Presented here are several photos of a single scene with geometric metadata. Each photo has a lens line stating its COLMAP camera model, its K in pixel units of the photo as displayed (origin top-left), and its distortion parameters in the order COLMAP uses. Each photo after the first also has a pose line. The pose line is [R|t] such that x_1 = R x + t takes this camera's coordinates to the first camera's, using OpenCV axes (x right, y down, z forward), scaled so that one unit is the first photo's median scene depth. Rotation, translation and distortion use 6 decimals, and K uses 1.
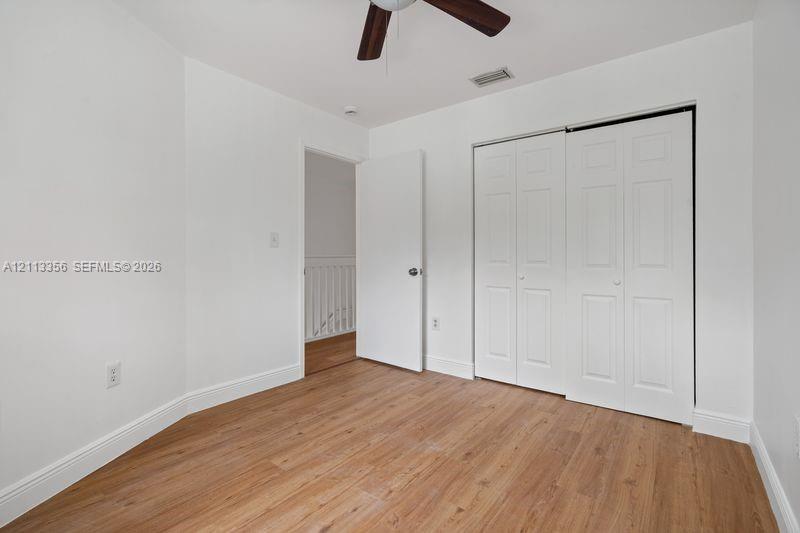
lens RADIAL K [[367.6, 0, 396.1], [0, 367.6, 262.6], [0, 0, 1]] dist [0.011271, 0.000308]
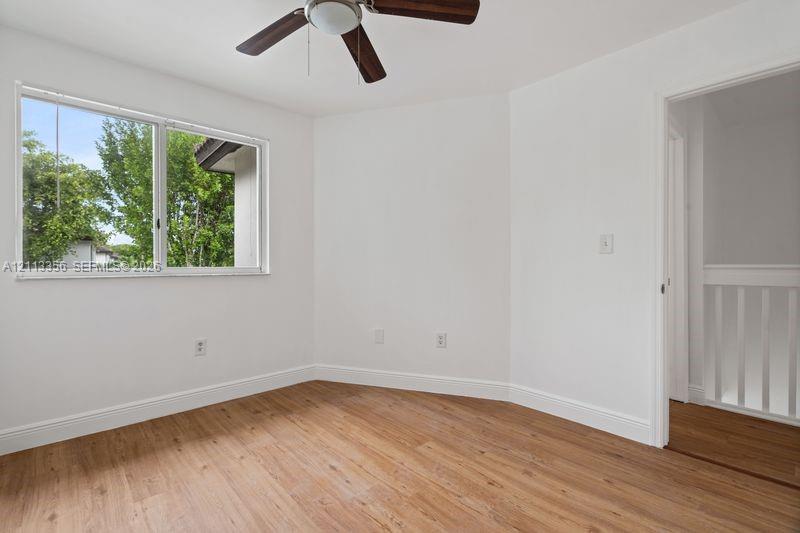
lens RADIAL K [[367.6, 0, 395.9], [0, 367.6, 264.9], [0, 0, 1]] dist [0.011271, 0.000308]
pose [[-0.159813, 0.001289, -0.987146, 0.728906], [-0.020820, 0.999772, 0.004676, -0.015733], [0.986928, 0.021300, -0.159750, 0.953240]]
